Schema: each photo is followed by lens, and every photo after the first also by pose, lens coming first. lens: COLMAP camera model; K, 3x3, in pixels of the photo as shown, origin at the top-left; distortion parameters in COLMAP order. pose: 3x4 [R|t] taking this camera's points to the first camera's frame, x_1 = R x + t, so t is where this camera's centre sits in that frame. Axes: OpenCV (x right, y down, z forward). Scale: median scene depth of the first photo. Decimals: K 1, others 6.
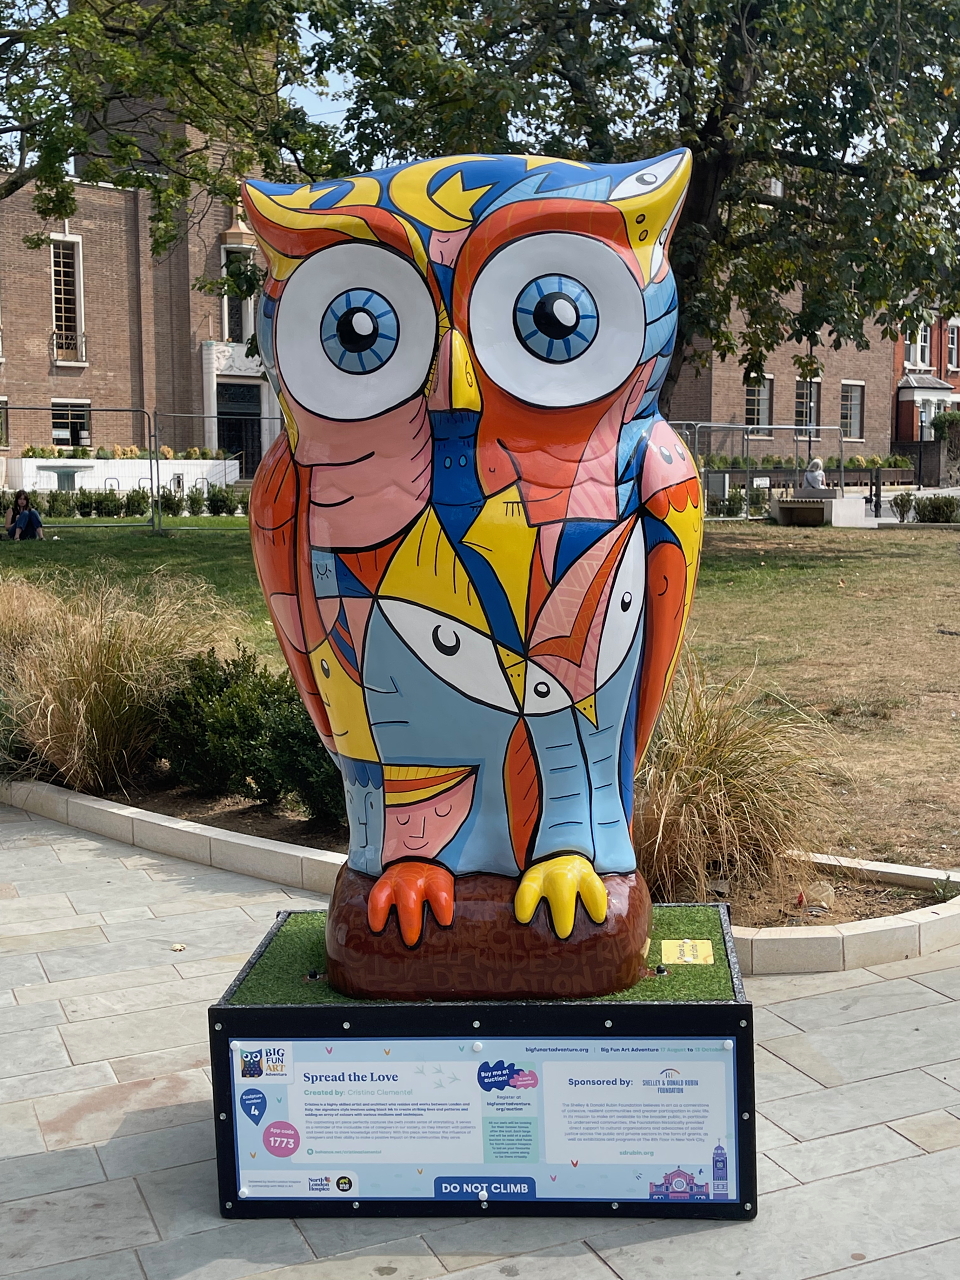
lens RADIAL K [[1567.6, 0, 488.3], [0, 1567.6, 631.2], [0, 0, 1]] dist [0.111324, -0.269672]
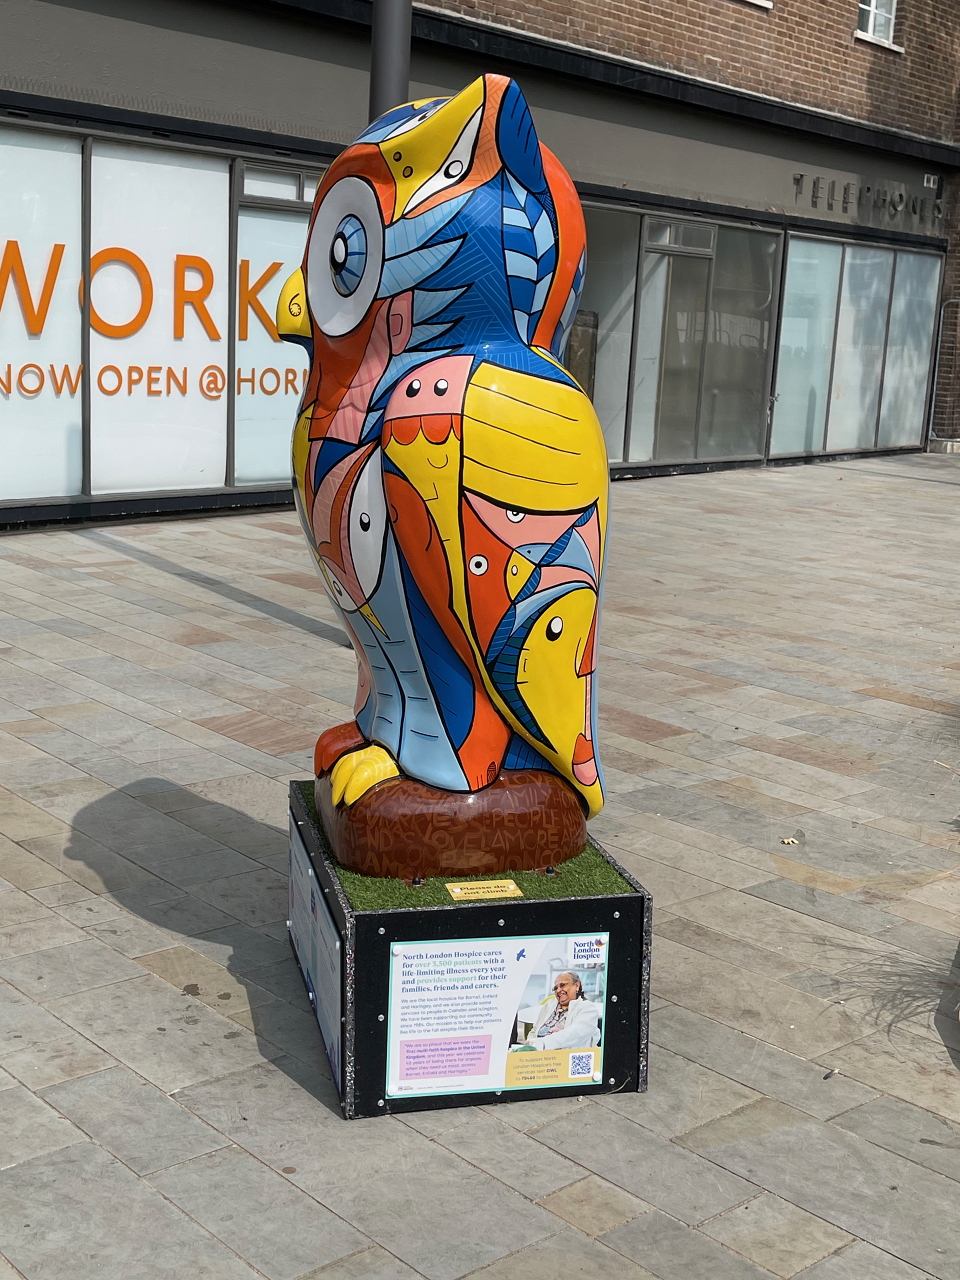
lens RADIAL K [[1575.1, 0, 501.2], [0, 1575.1, 642.1], [0, 0, 1]] dist [0.118514, -0.333209]
pose [[0.323155, 0.212923, -0.922082, 1.108063], [-0.148335, 0.973713, 0.172859, -0.136314], [0.934648, 0.080917, 0.346244, 0.704037]]
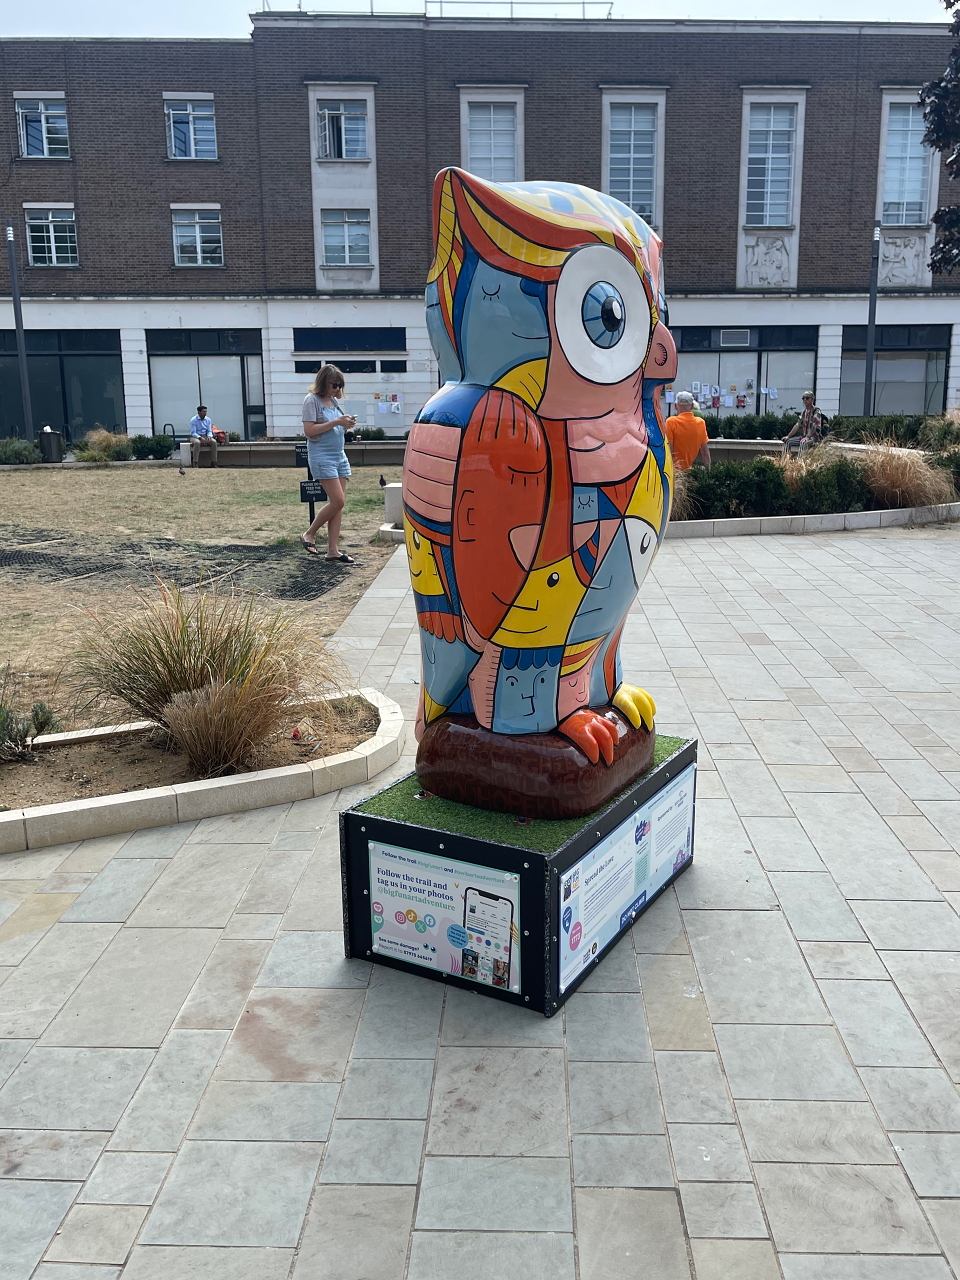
lens RADIAL K [[1115.3, 0, 480.0], [0, 1115.3, 640.0], [0, 0, 1]] dist [0.035321, 0.000230]
pose [[0.426549, -0.180580, 0.886254, -0.967700], [0.102774, 0.983197, 0.150868, -0.073154], [-0.898606, 0.026732, 0.437941, 0.667411]]
